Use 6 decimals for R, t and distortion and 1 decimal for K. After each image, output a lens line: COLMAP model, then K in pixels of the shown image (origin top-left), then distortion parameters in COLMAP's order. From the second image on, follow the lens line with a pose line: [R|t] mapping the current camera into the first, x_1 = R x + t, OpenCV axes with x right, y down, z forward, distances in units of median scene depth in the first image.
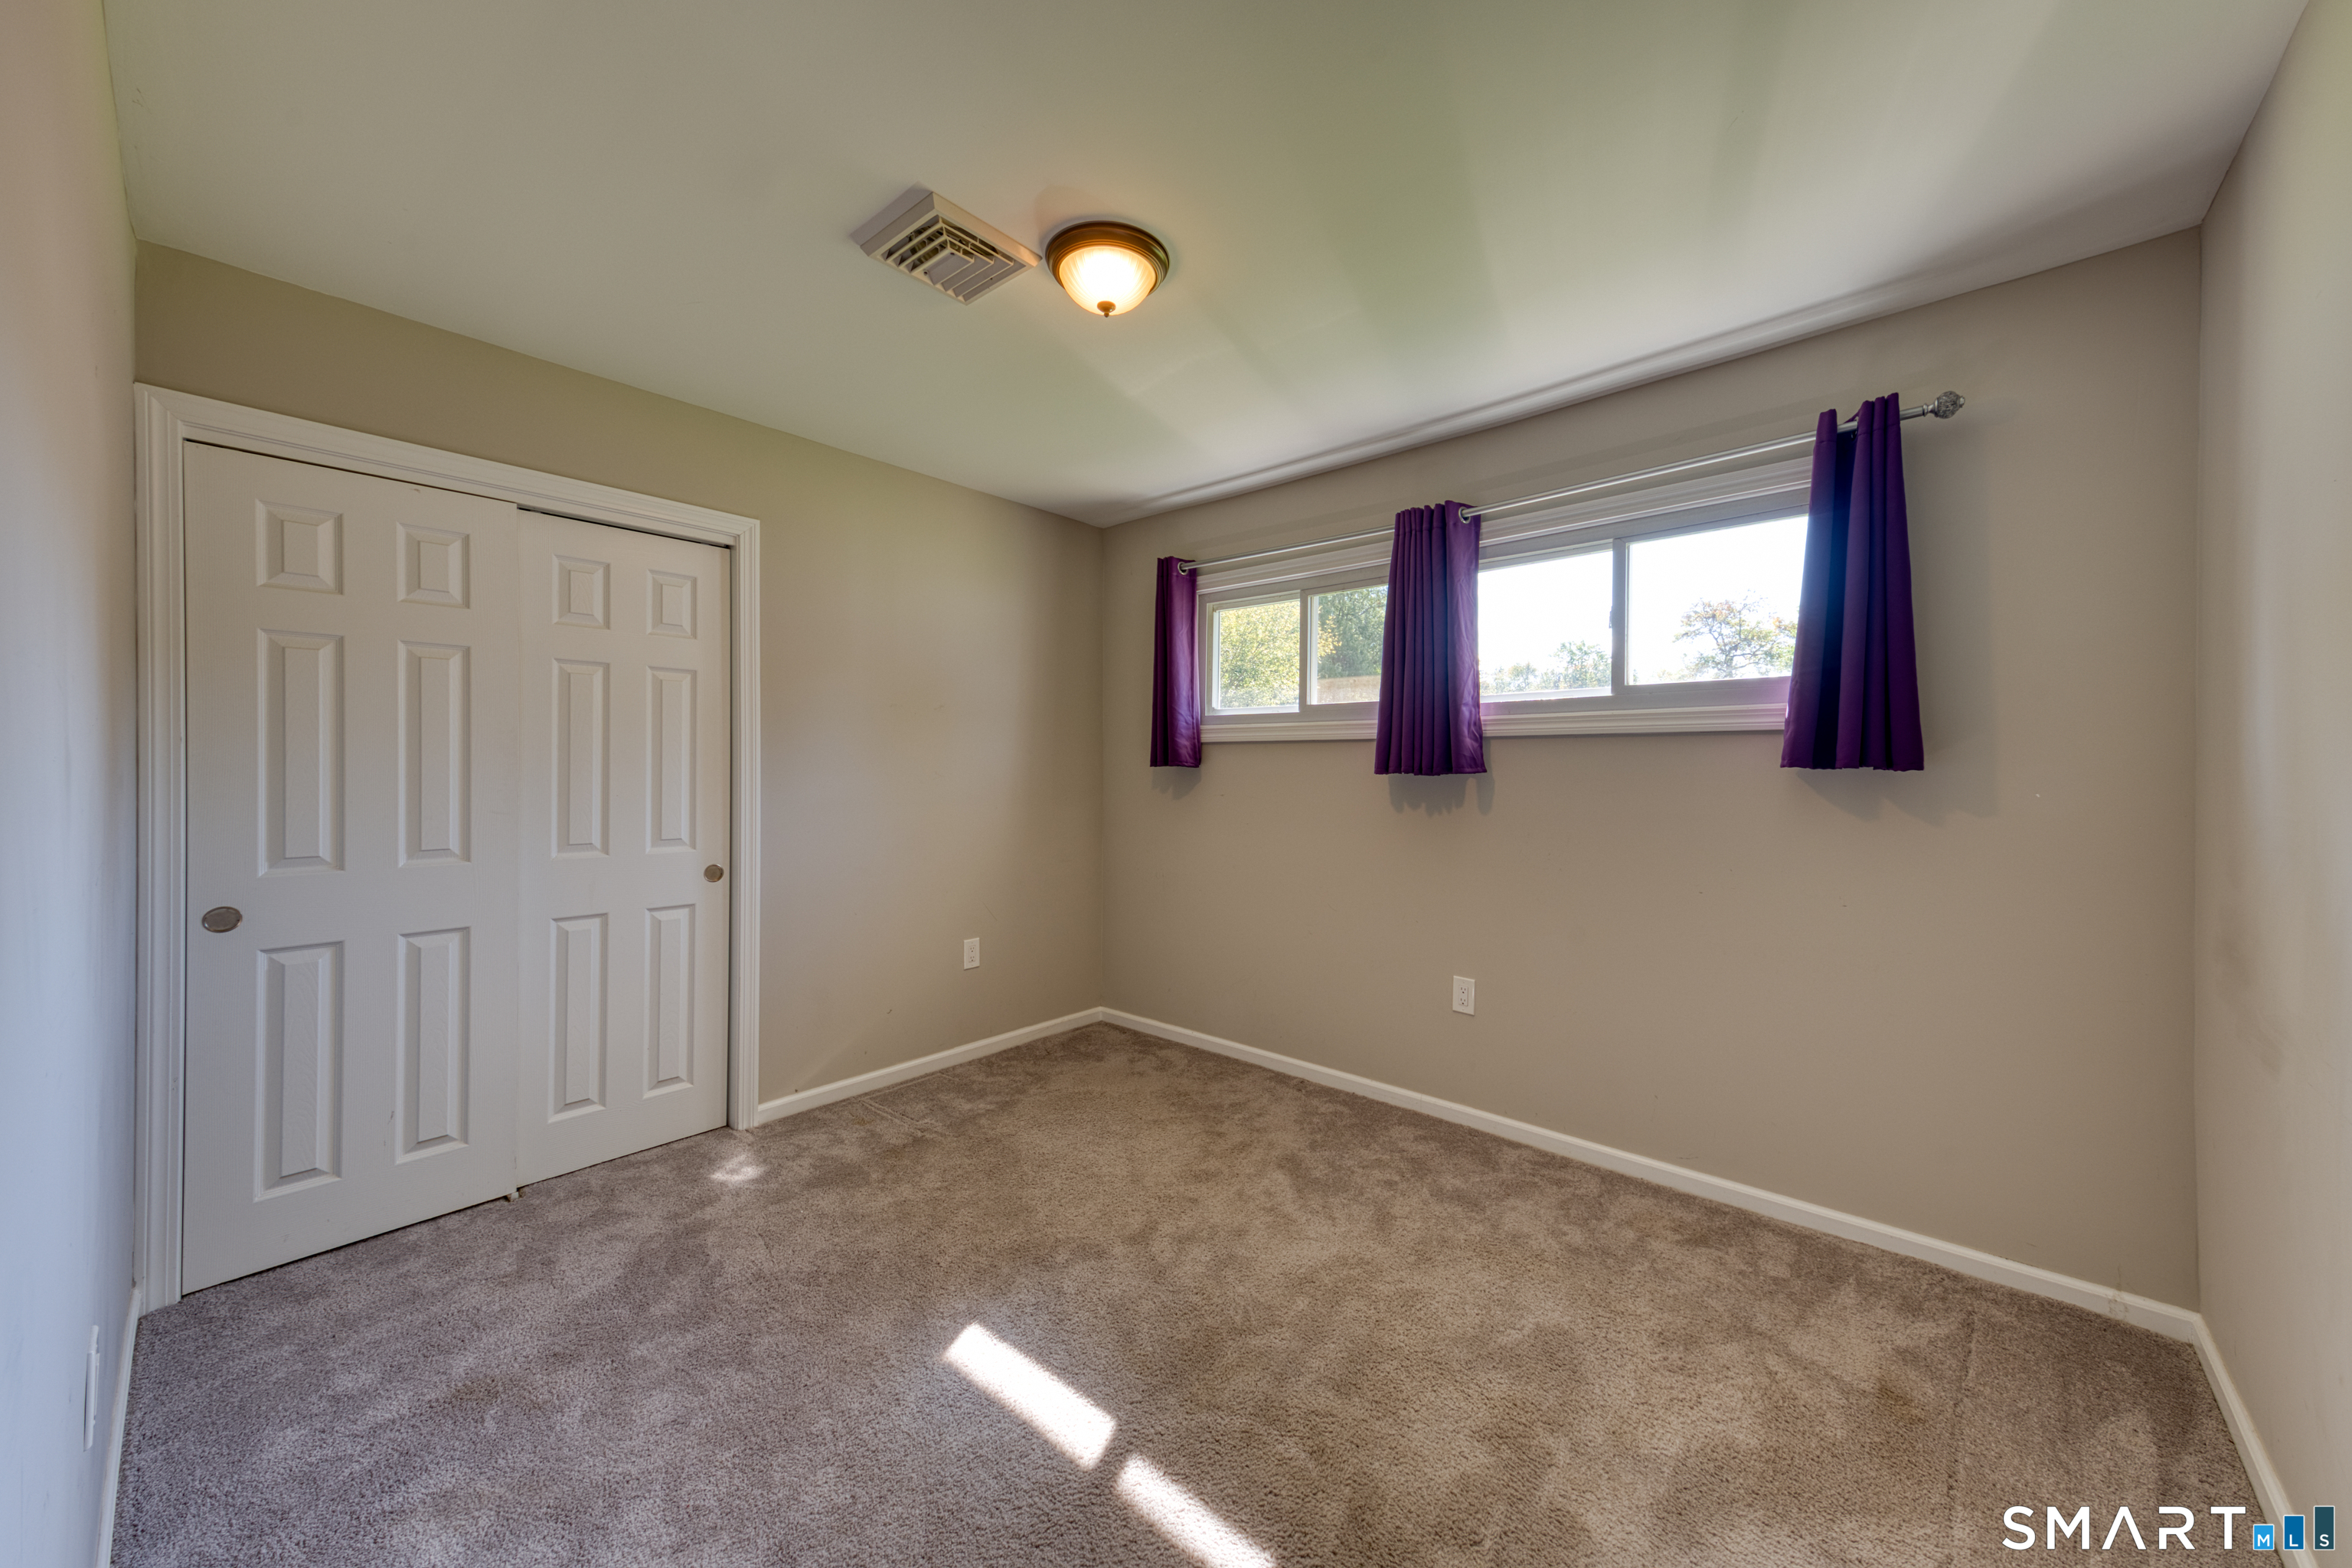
lens RADIAL K [[877.4, 0, 1161.5], [0, 877.4, 780.9], [0, 0, 1]] dist [0.028253, -0.001157]
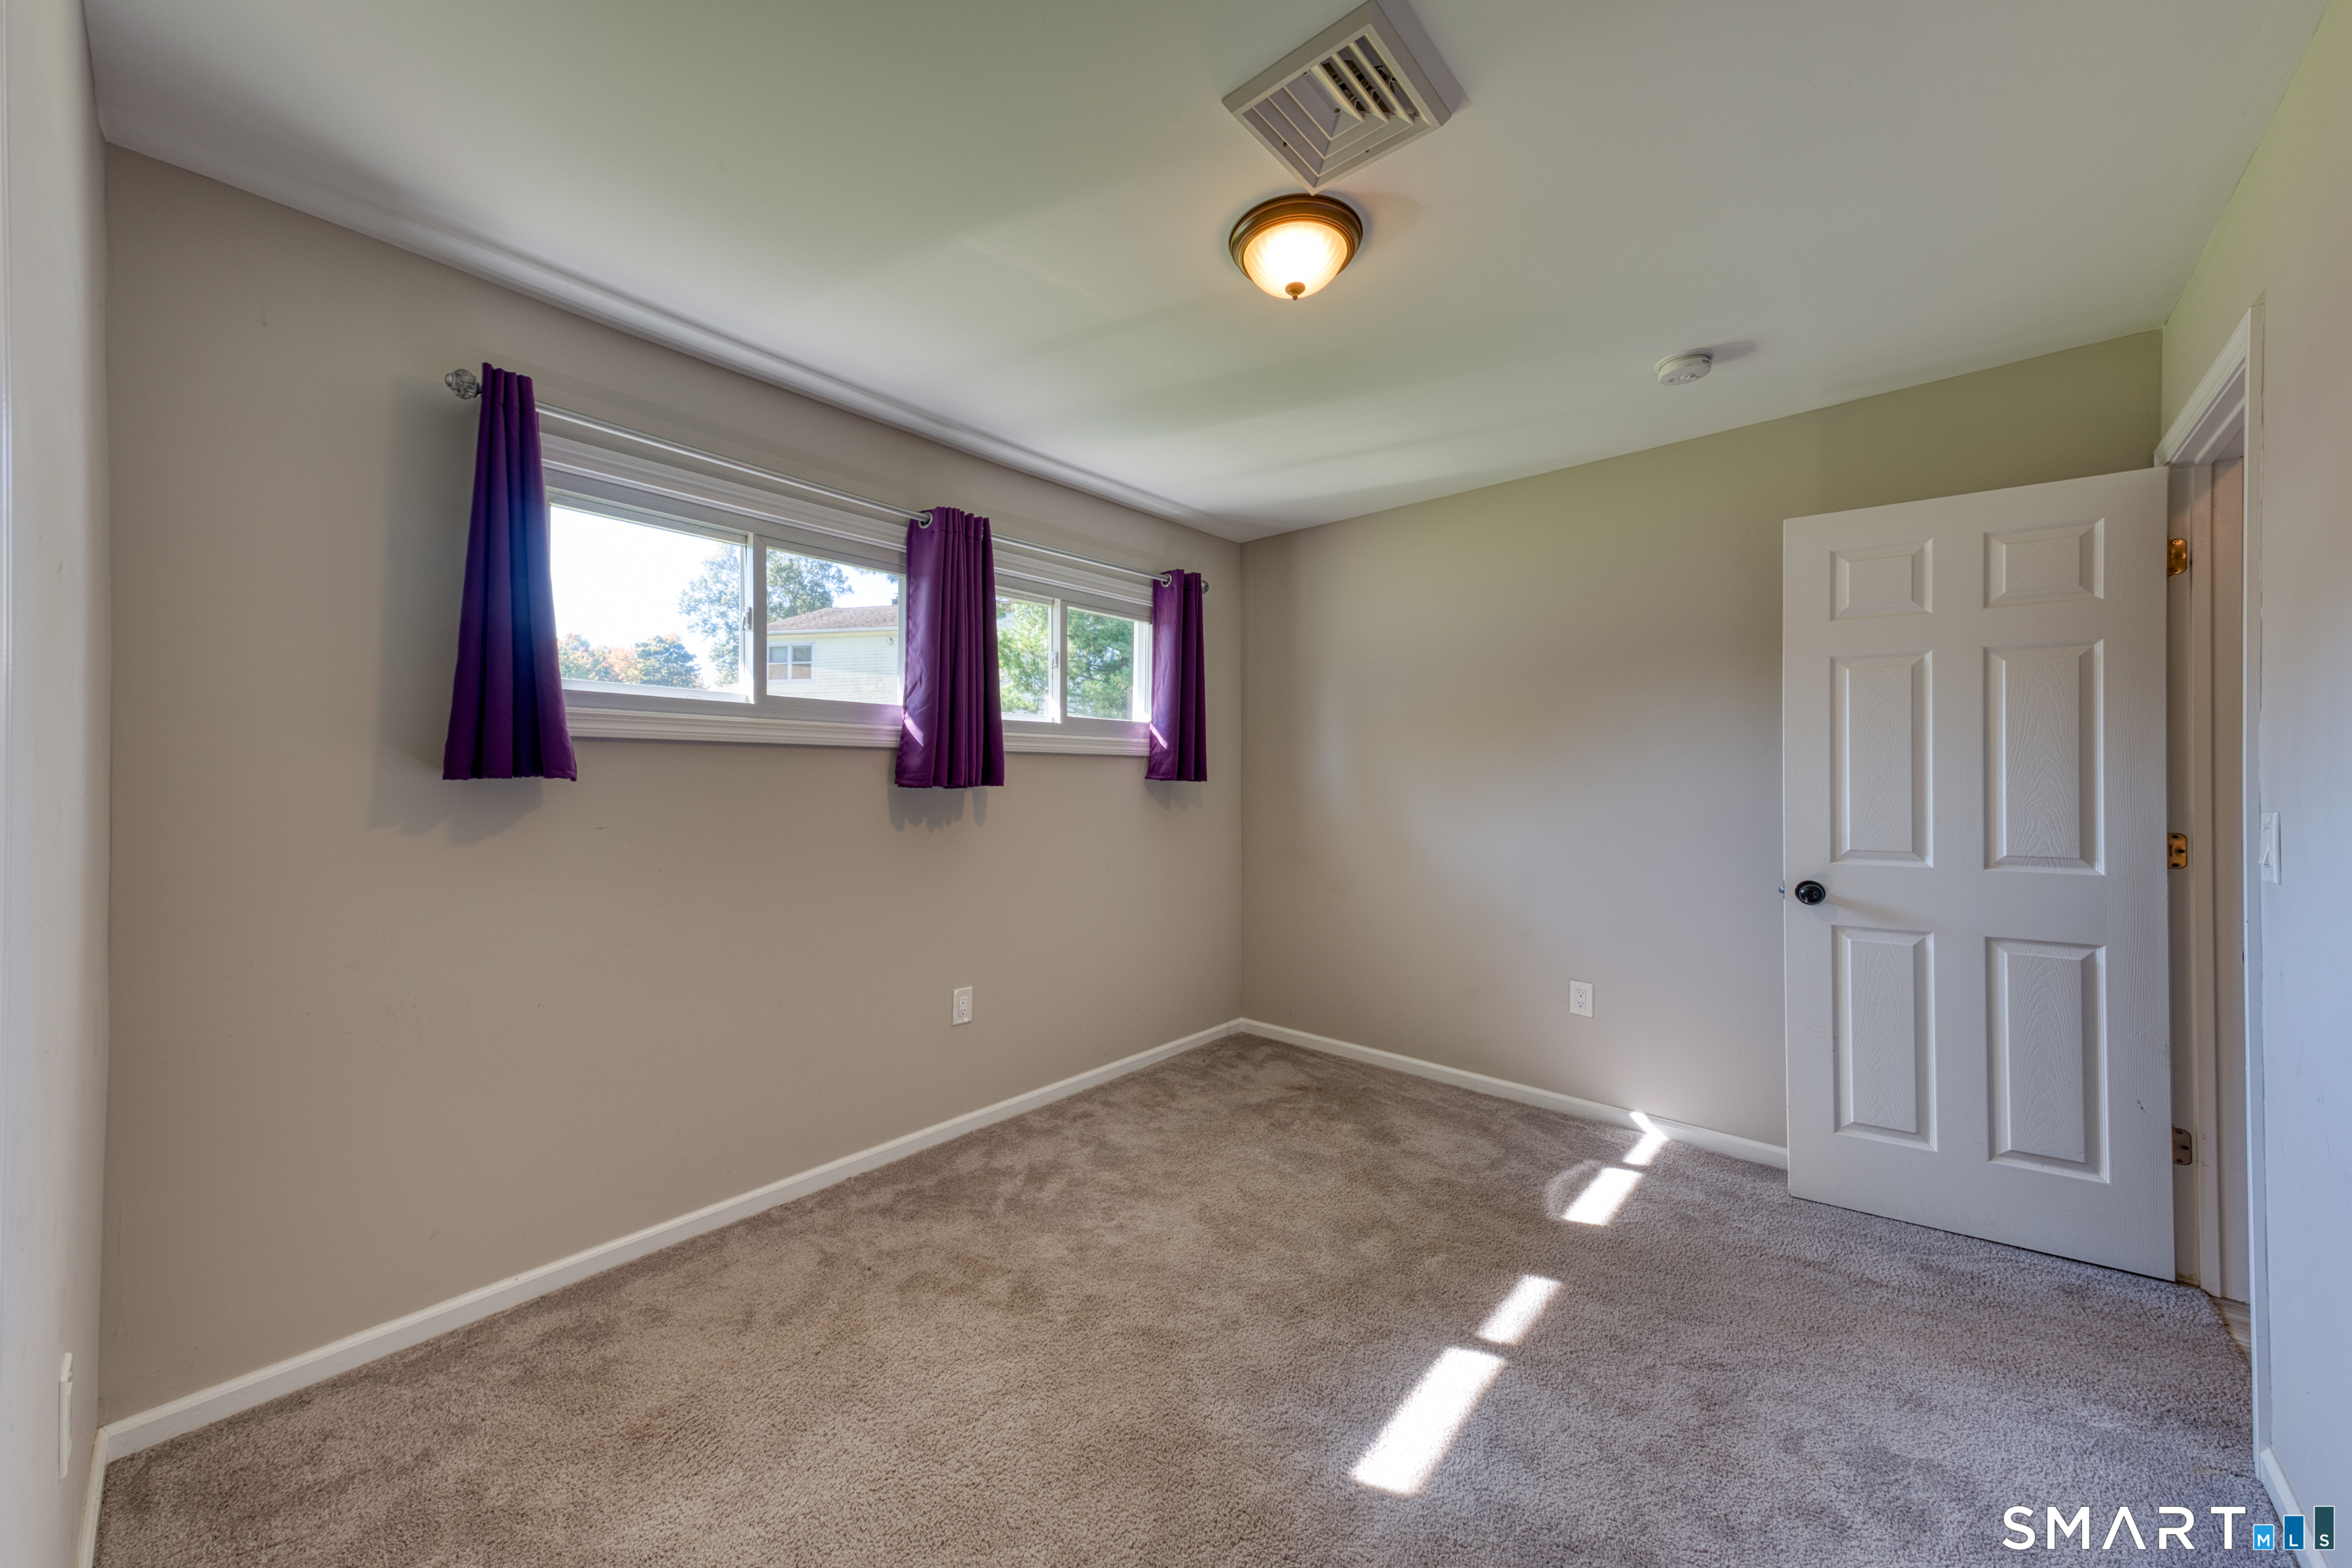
lens RADIAL K [[877.4, 0, 1184.3], [0, 877.4, 786.8], [0, 0, 1]] dist [0.028253, -0.001157]
pose [[-0.053099, -0.013444, 0.998499, -0.685722], [0.011848, 0.999831, 0.014092, -0.019188], [-0.998519, 0.012579, -0.052931, 0.810290]]
